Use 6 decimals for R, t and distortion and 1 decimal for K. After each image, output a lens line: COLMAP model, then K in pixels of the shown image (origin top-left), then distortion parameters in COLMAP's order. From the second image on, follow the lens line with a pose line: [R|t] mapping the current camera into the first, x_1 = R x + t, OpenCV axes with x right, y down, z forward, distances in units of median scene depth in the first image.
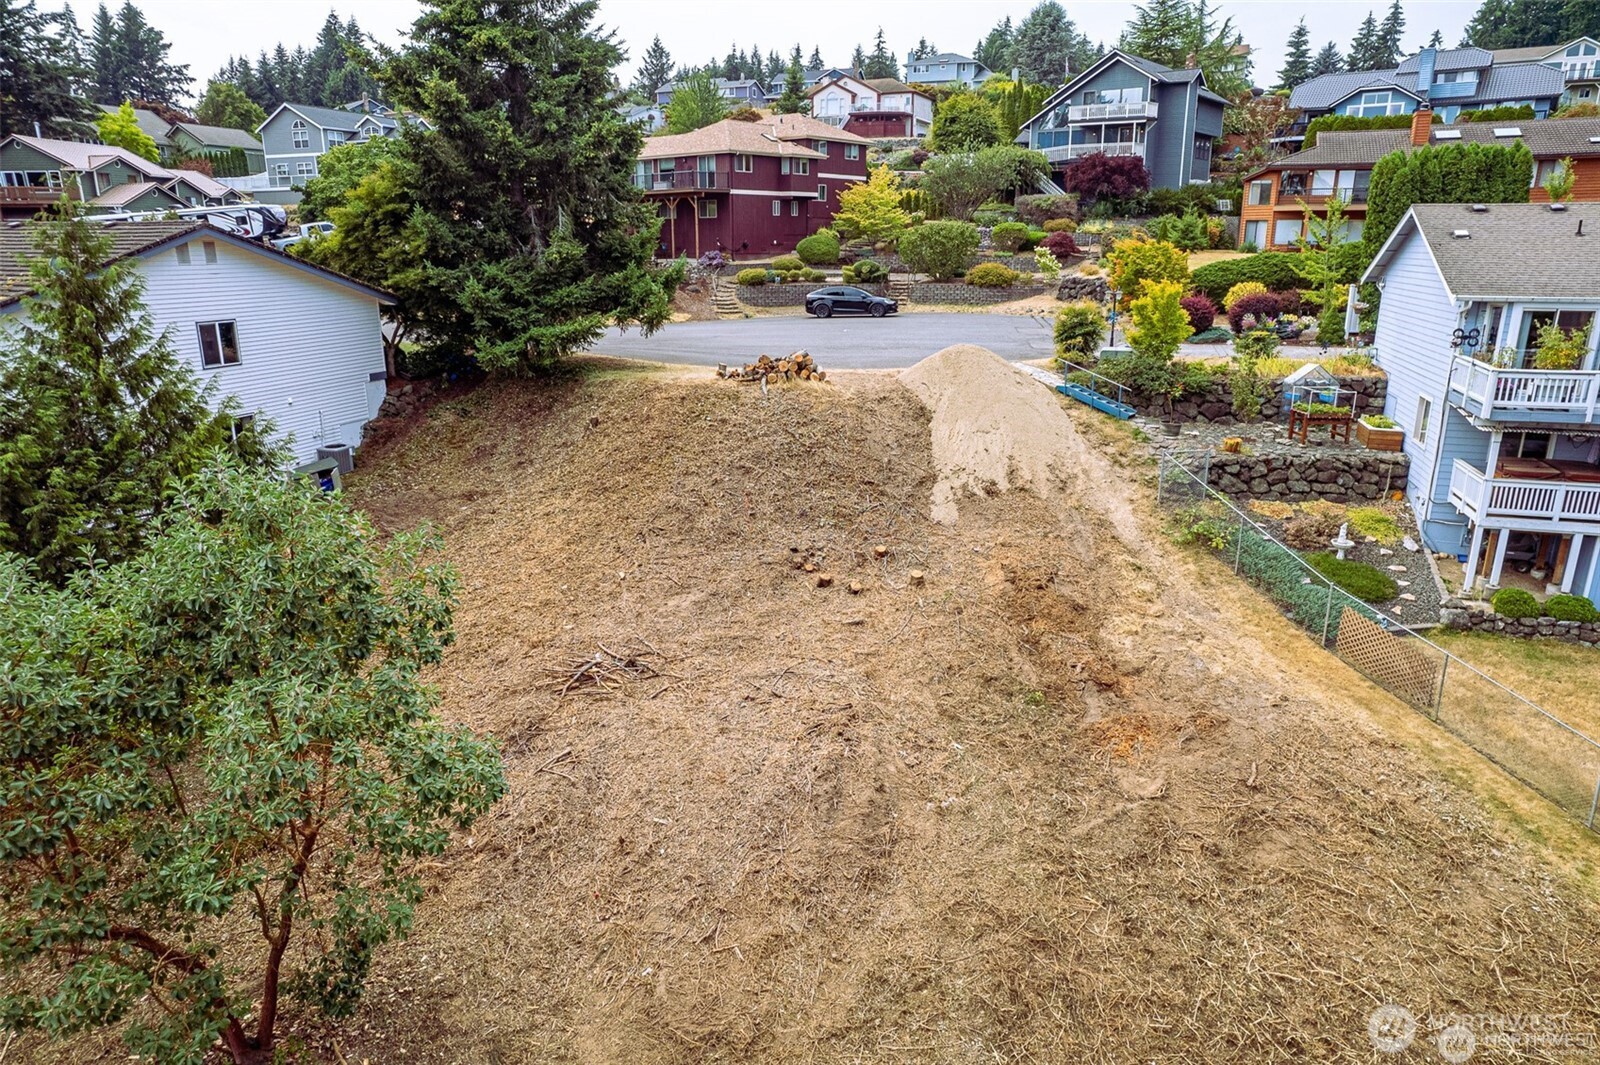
lens RADIAL K [[1021.4, 0, 804.1], [0, 1021.4, 541.6], [0, 0, 1]] dist [-0.079165, 0.071438]
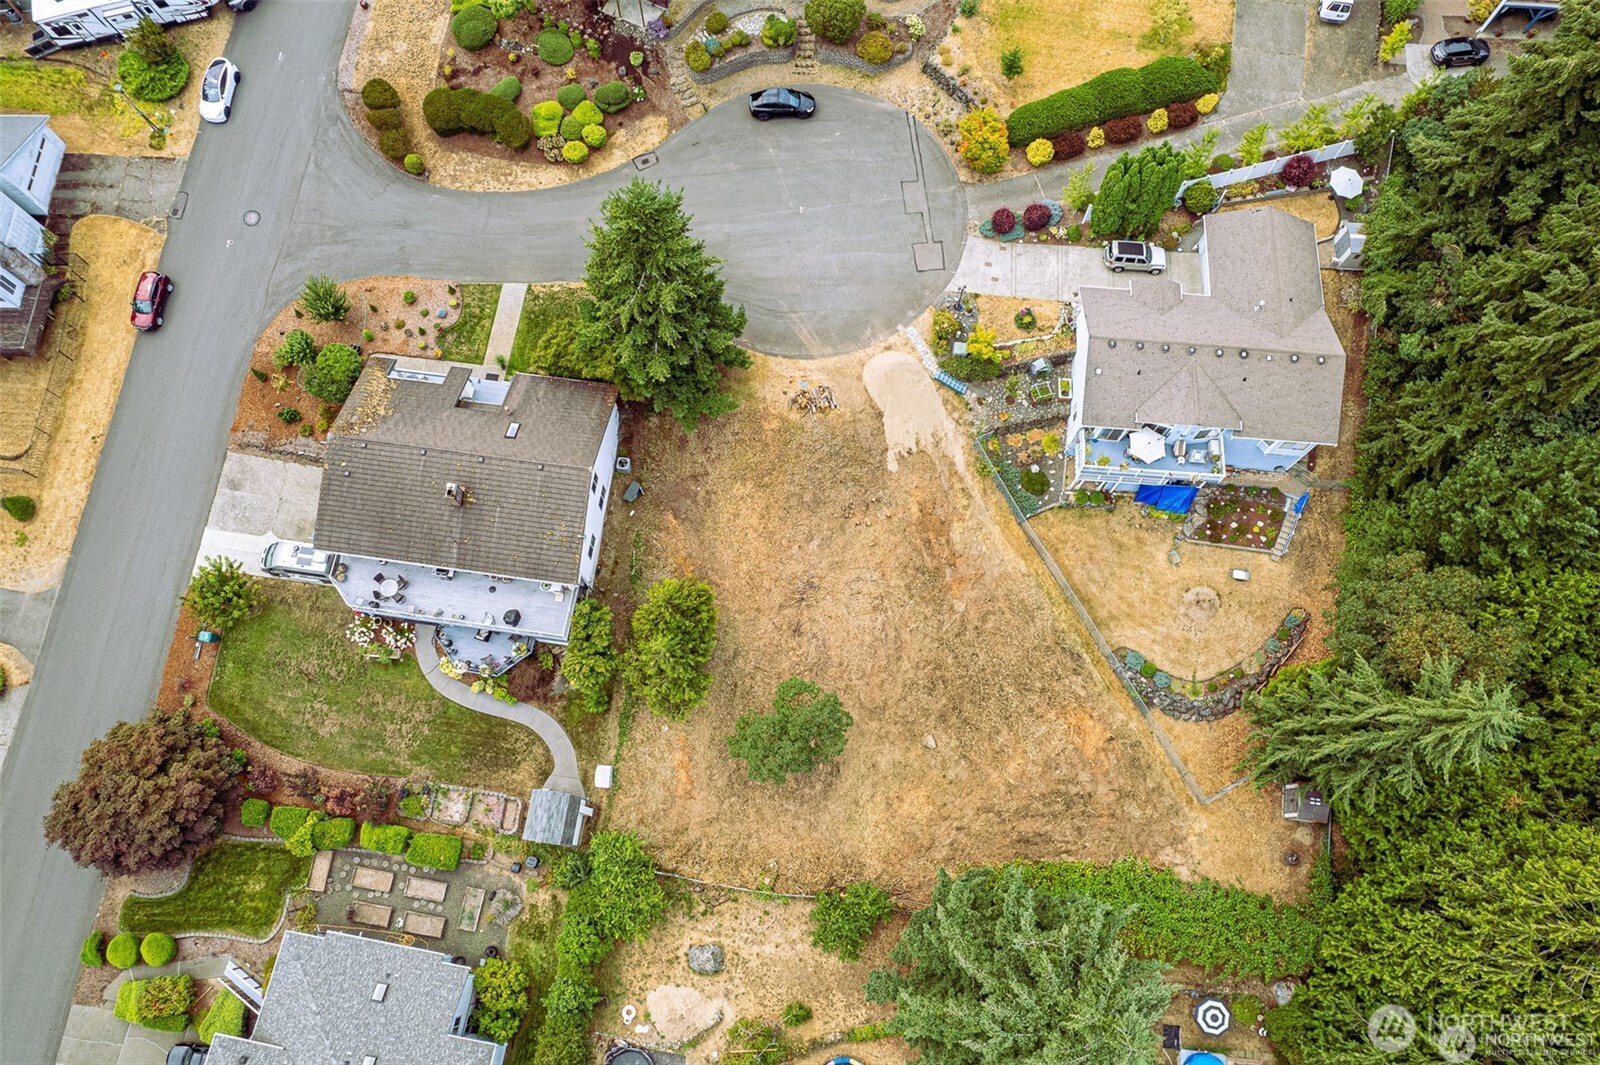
lens RADIAL K [[1021.4, 0, 799.8], [0, 1021.4, 538.4], [0, 0, 1]] dist [-0.079165, 0.071438]
pose [[0.973759, -0.213097, 0.079896, -0.308873], [0.059168, 0.576042, 0.815276, -1.872495], [-0.219757, -0.789155, 0.573534, -0.530339]]
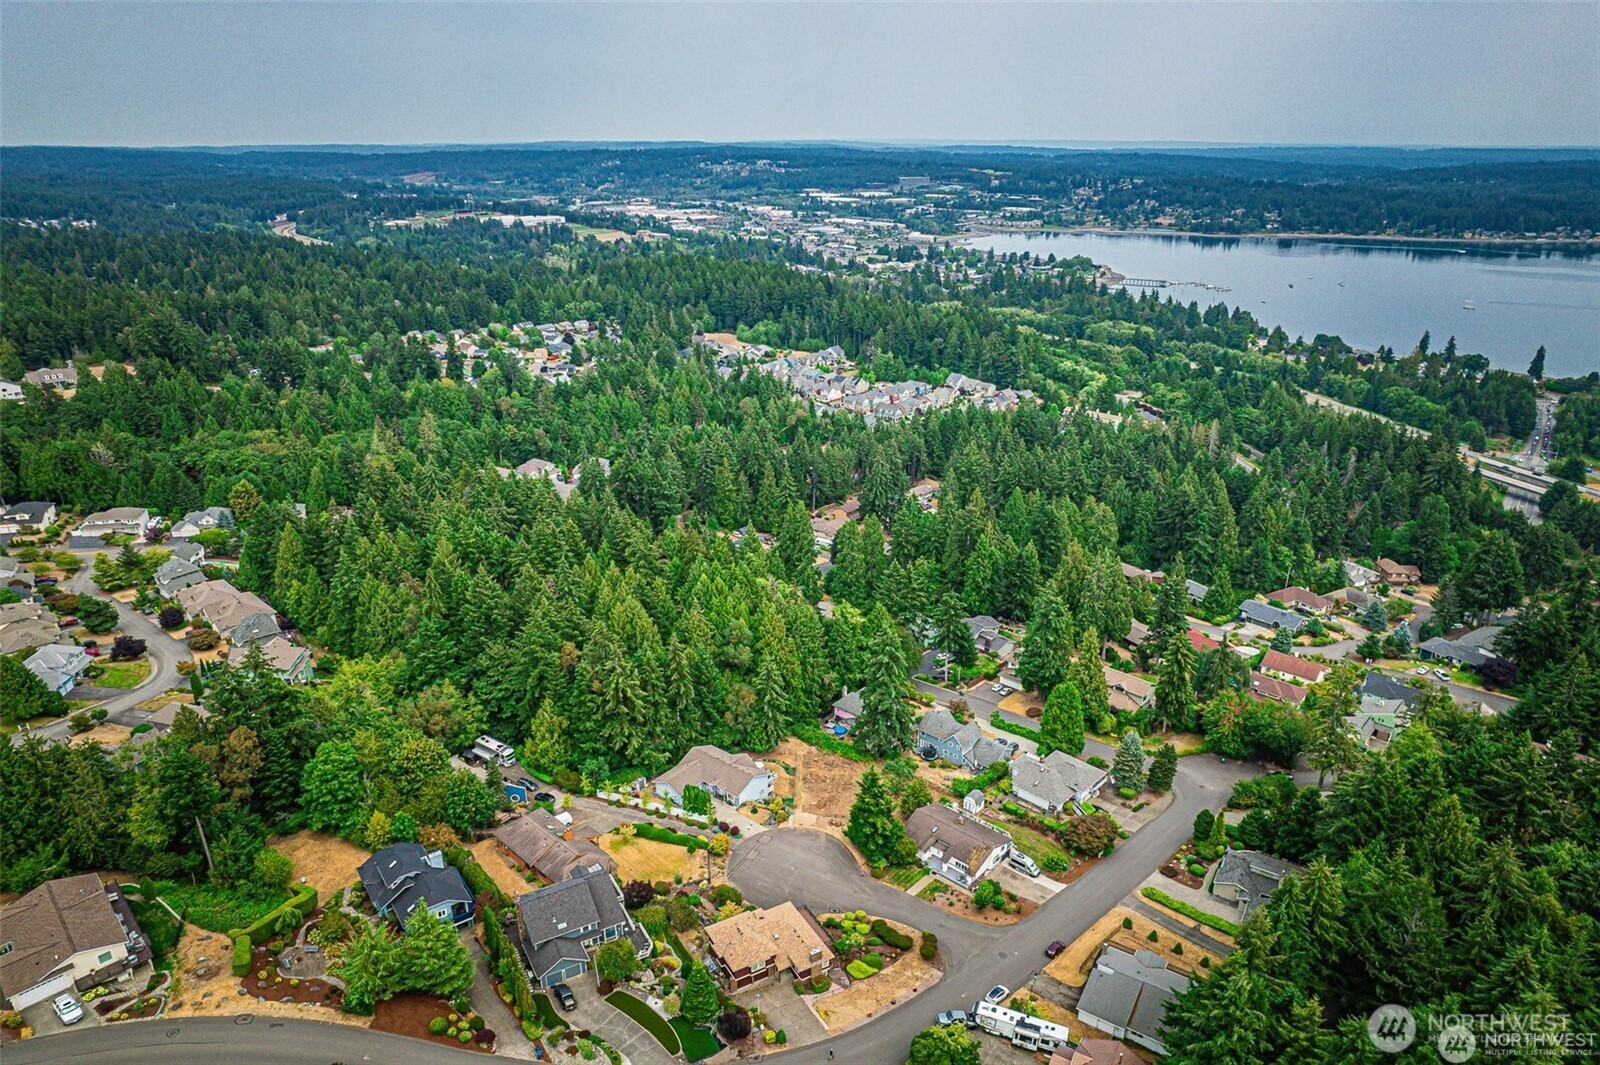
lens RADIAL K [[1021.4, 0, 804.4], [0, 1021.4, 540.3], [0, 0, 1]] dist [-0.079165, 0.071438]
pose [[-0.936056, -0.127100, 0.328092, -1.745172], [0.105467, 0.788243, 0.606259, -5.559185], [-0.335672, 0.602095, -0.724435, 4.721091]]
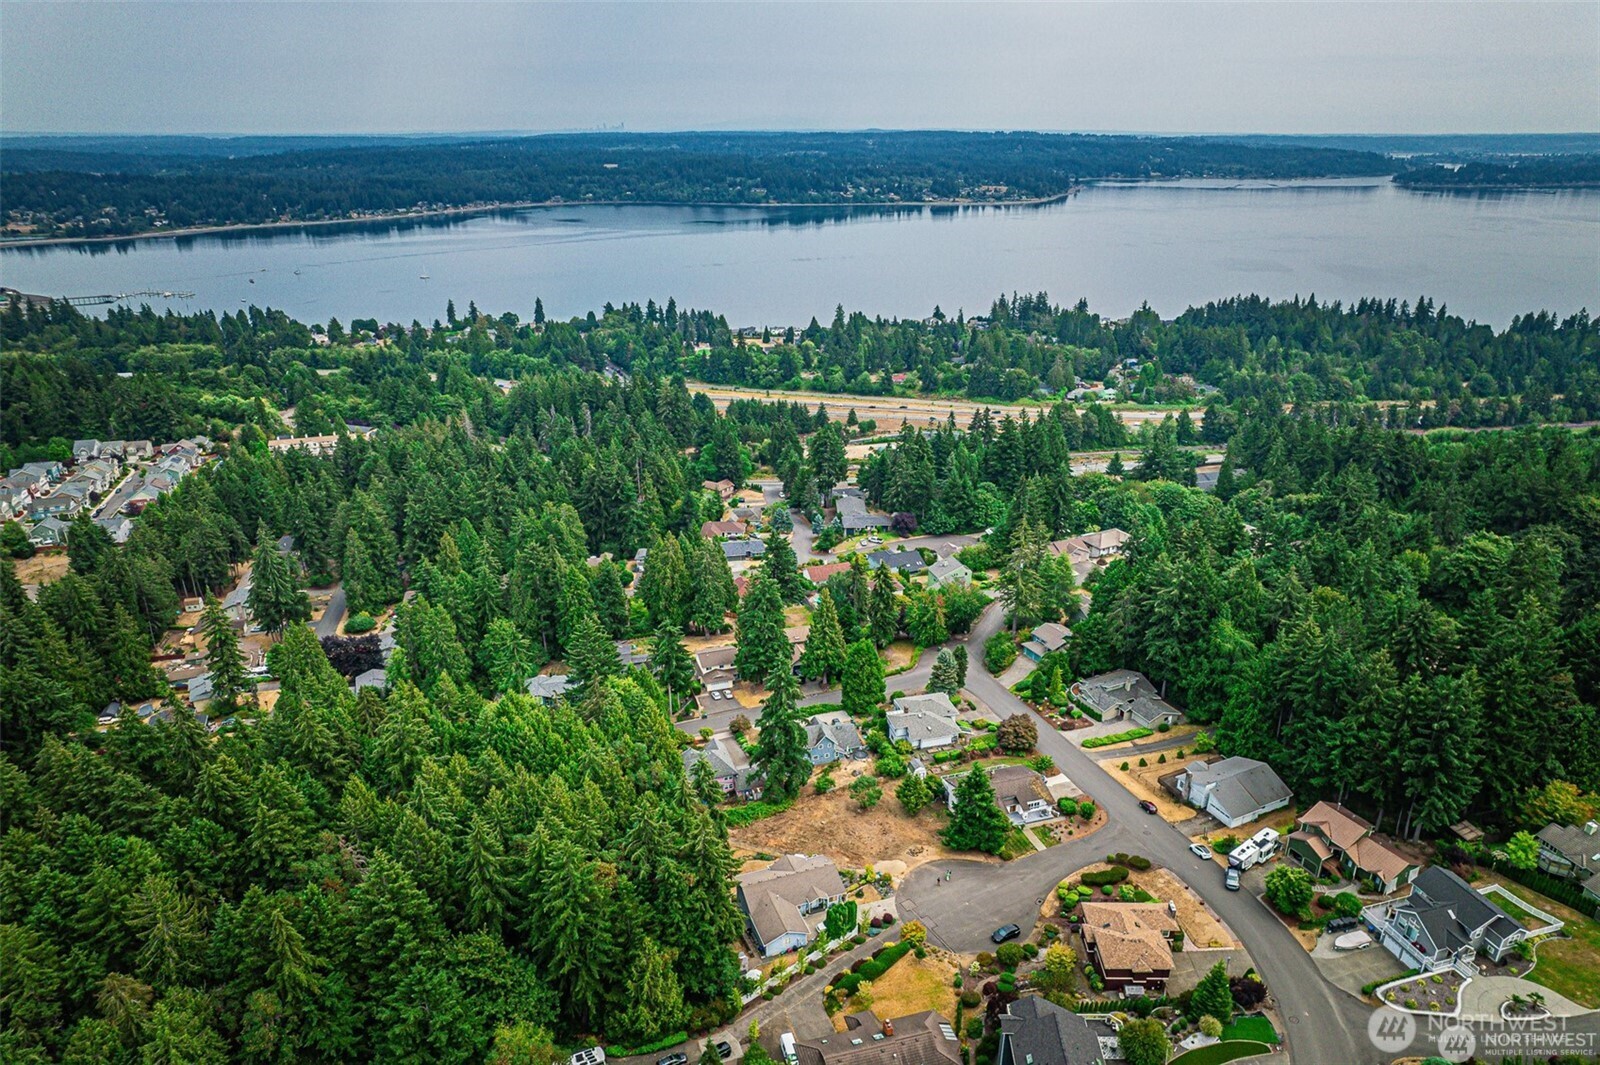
lens RADIAL K [[1021.4, 0, 799.4], [0, 1021.4, 535.8], [0, 0, 1]] dist [-0.079165, 0.071438]
pose [[-0.787984, 0.235633, -0.568822, 3.568143], [-0.175589, 0.799498, 0.574432, -5.092768], [0.590127, 0.552522, -0.588617, 3.173626]]
